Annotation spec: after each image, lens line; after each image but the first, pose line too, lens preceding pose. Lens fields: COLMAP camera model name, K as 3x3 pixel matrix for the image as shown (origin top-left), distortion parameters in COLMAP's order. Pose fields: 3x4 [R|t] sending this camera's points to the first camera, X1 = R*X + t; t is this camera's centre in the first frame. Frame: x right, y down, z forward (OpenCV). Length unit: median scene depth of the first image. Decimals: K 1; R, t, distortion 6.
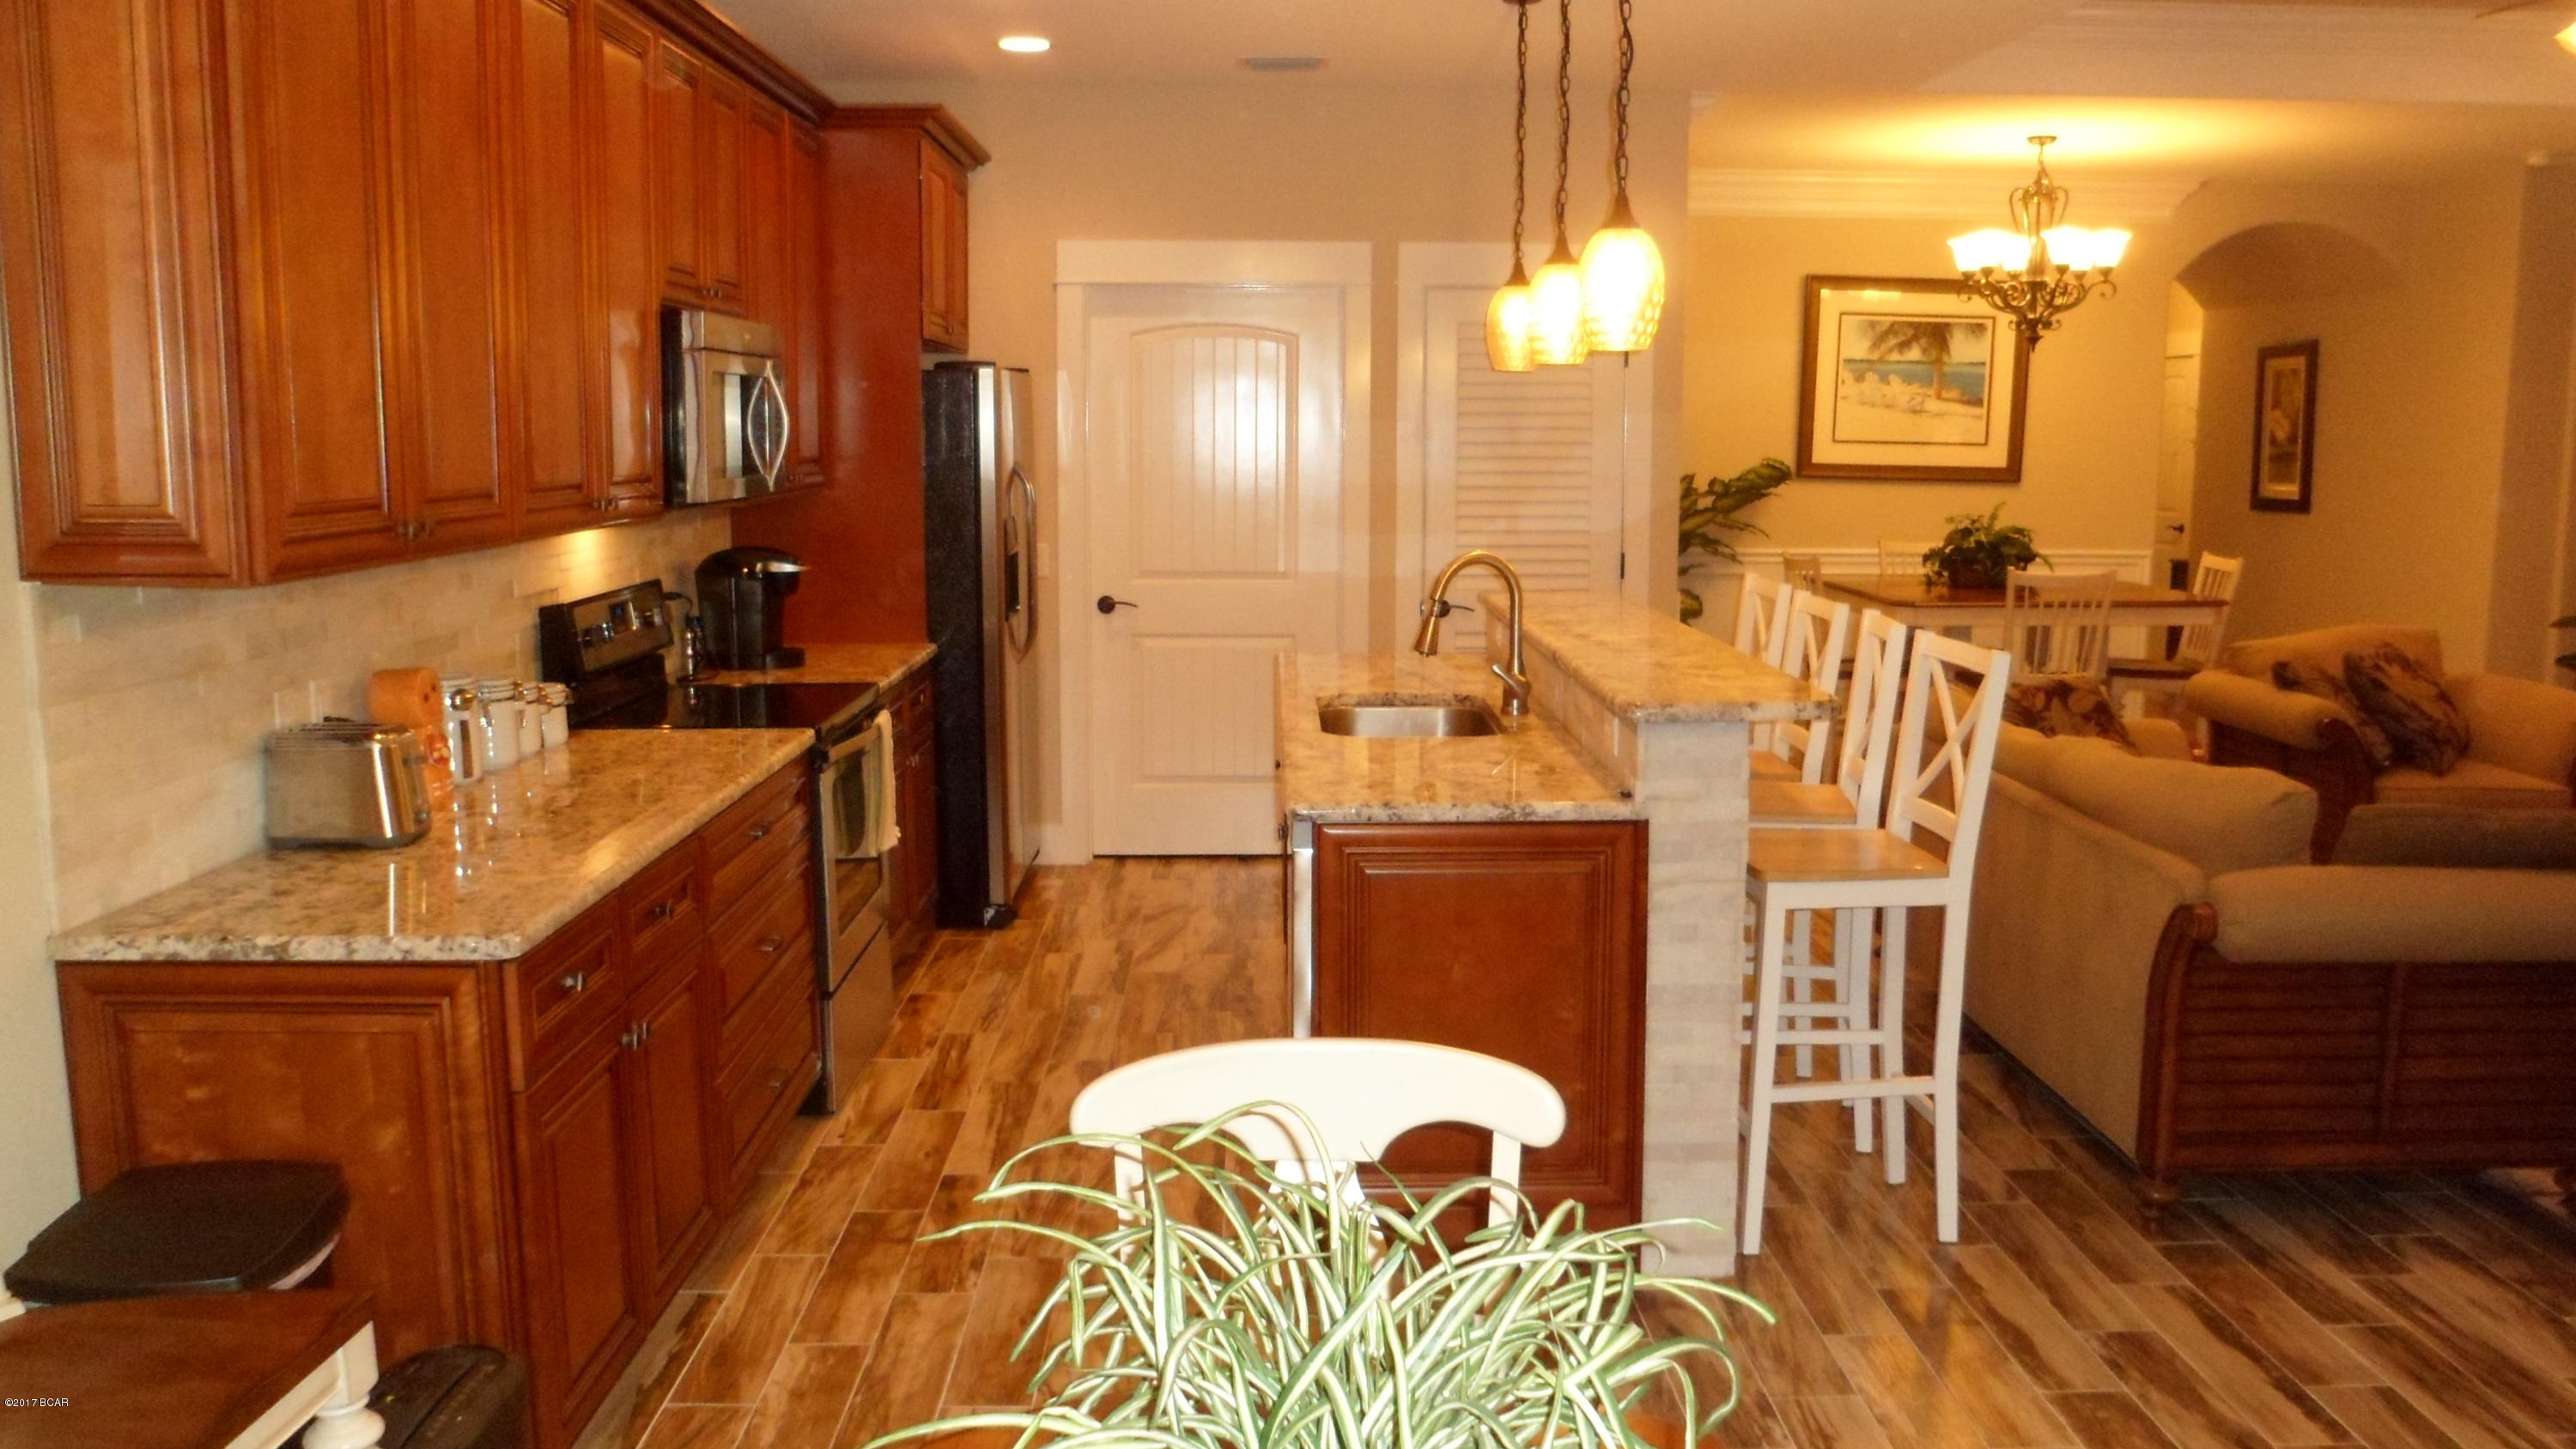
lens RADIAL K [[2011.3, 0, 1277.0], [0, 2011.3, 724.9], [0, 0, 1]] dist [-0.087472, 0.053986]
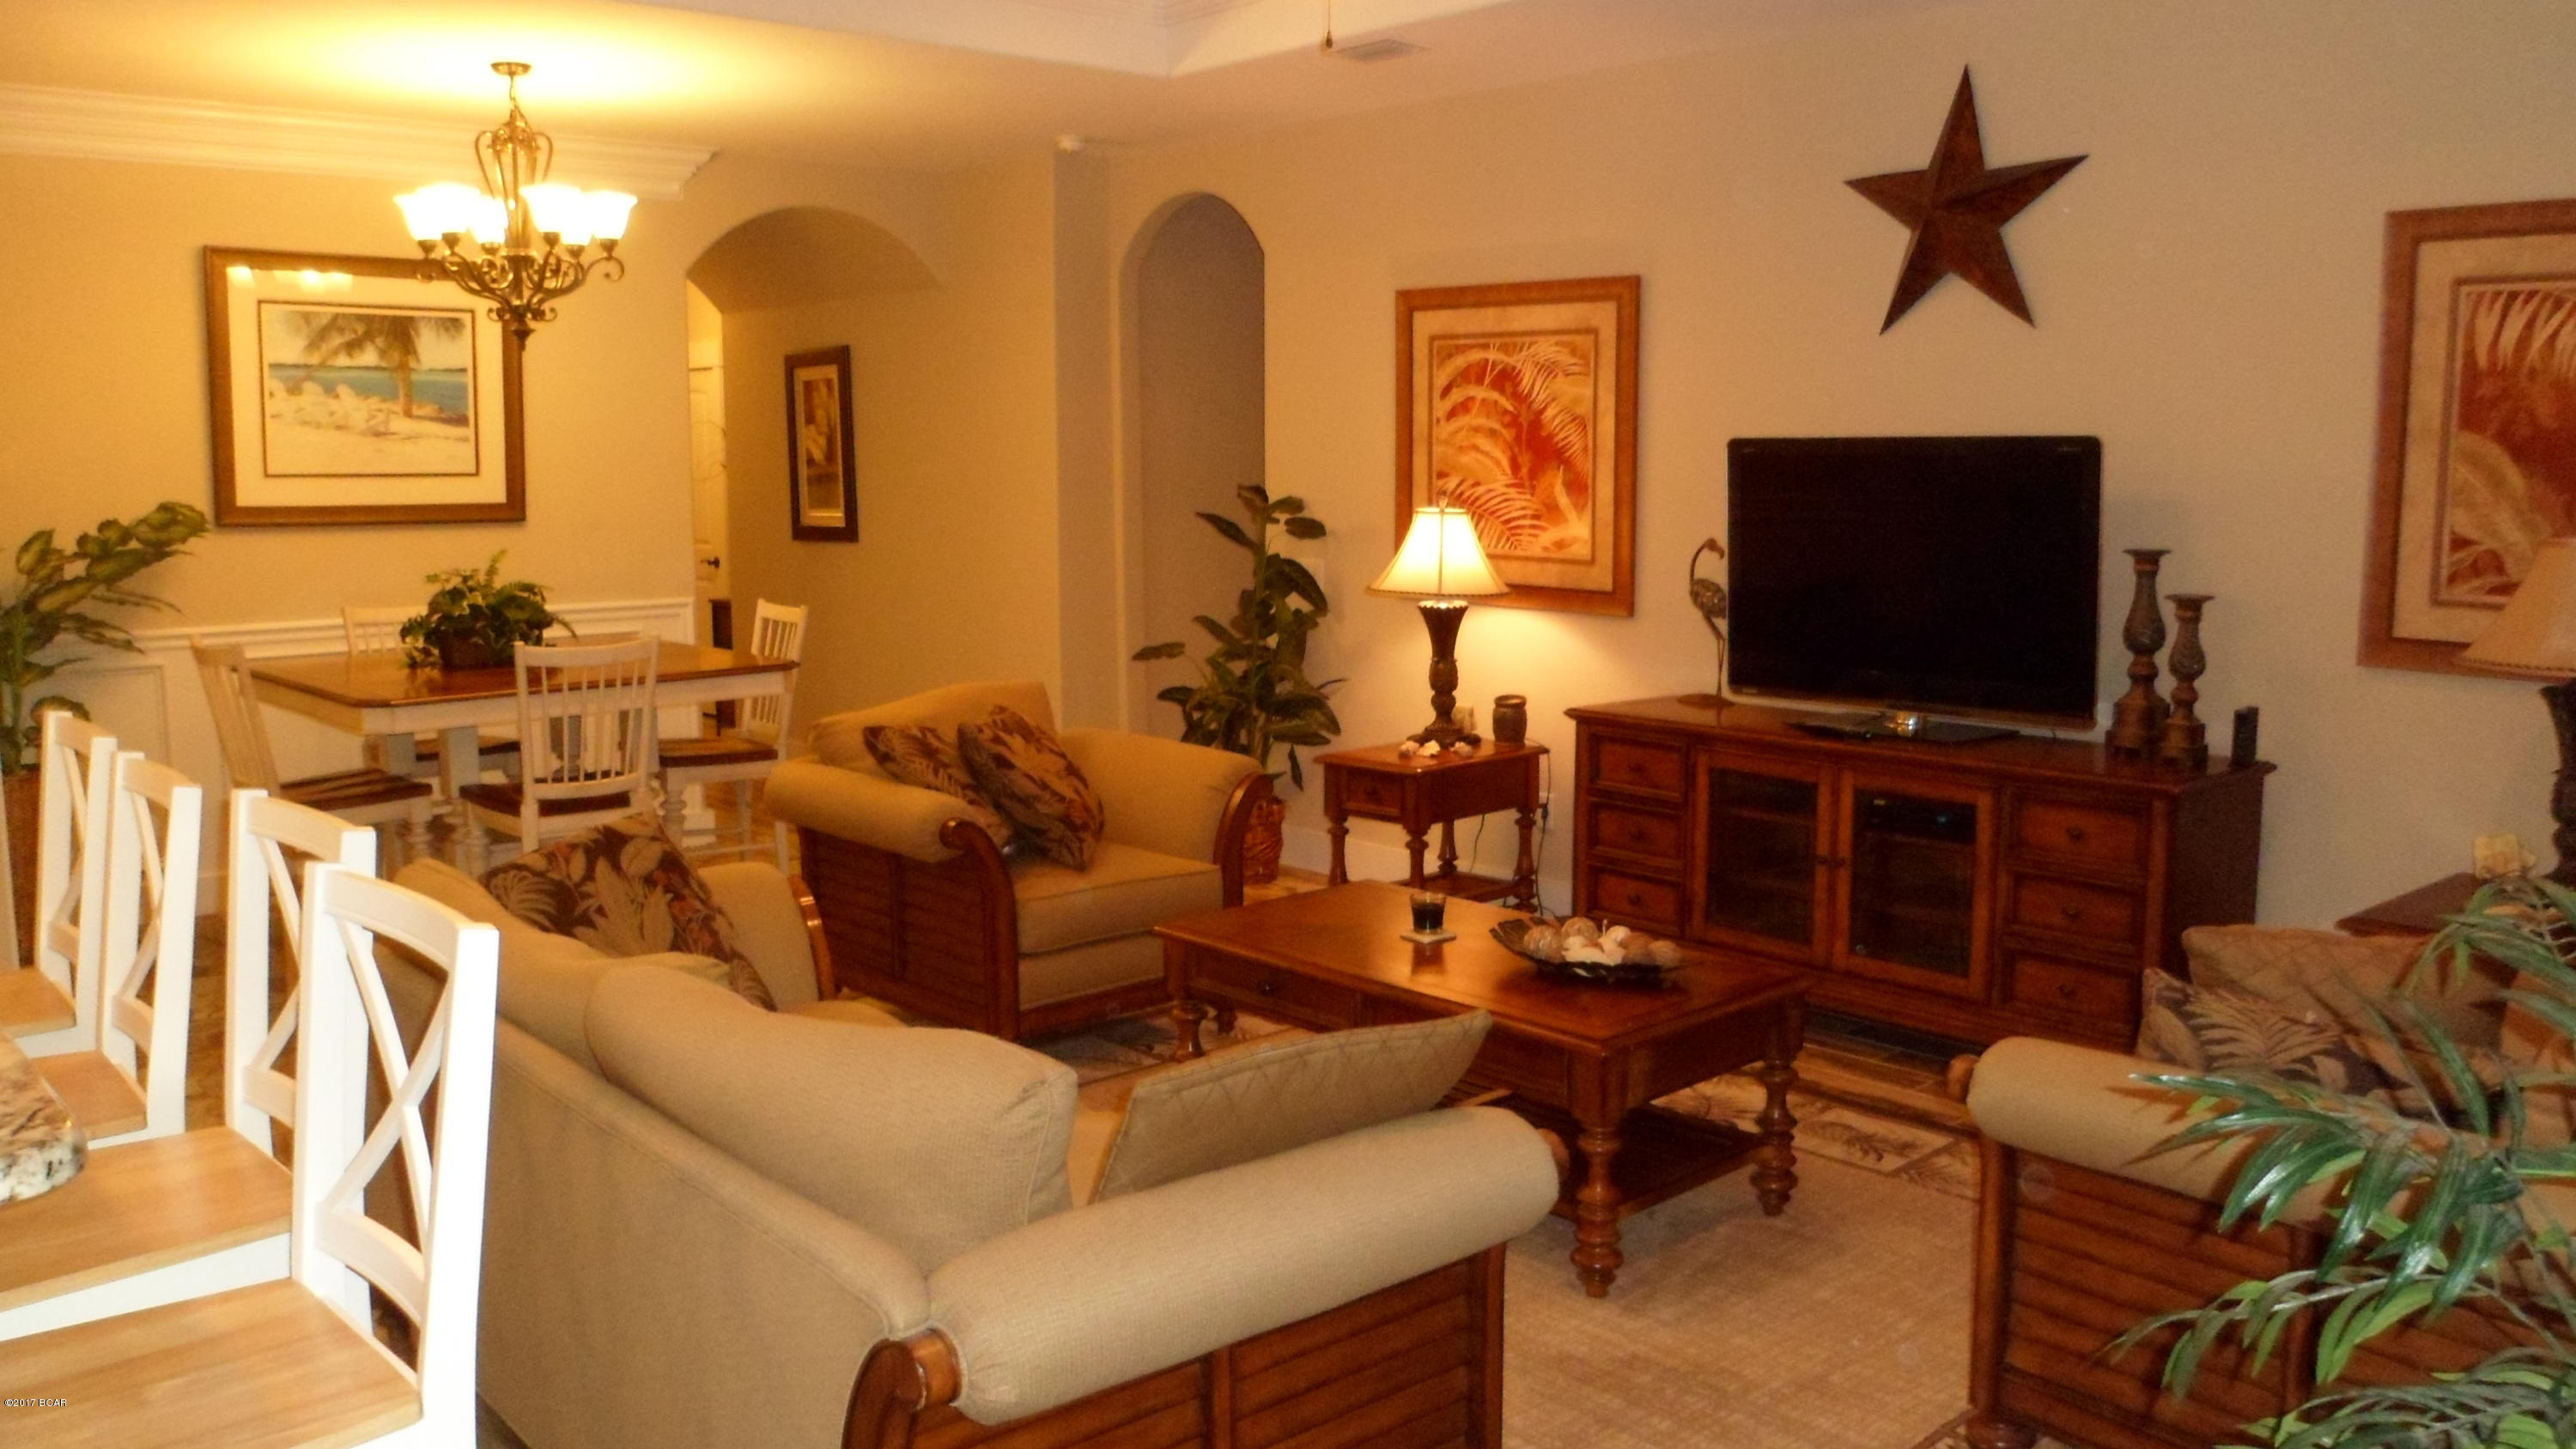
lens RADIAL K [[2026.3, 0, 1282.0], [0, 2026.3, 726.1], [0, 0, 1]] dist [-0.108725, 0.101583]
pose [[0.758032, -0.093958, 0.645414, 0.133215], [0.102421, 0.994440, 0.024477, -0.048090], [-0.644125, 0.047550, 0.763441, 0.331326]]
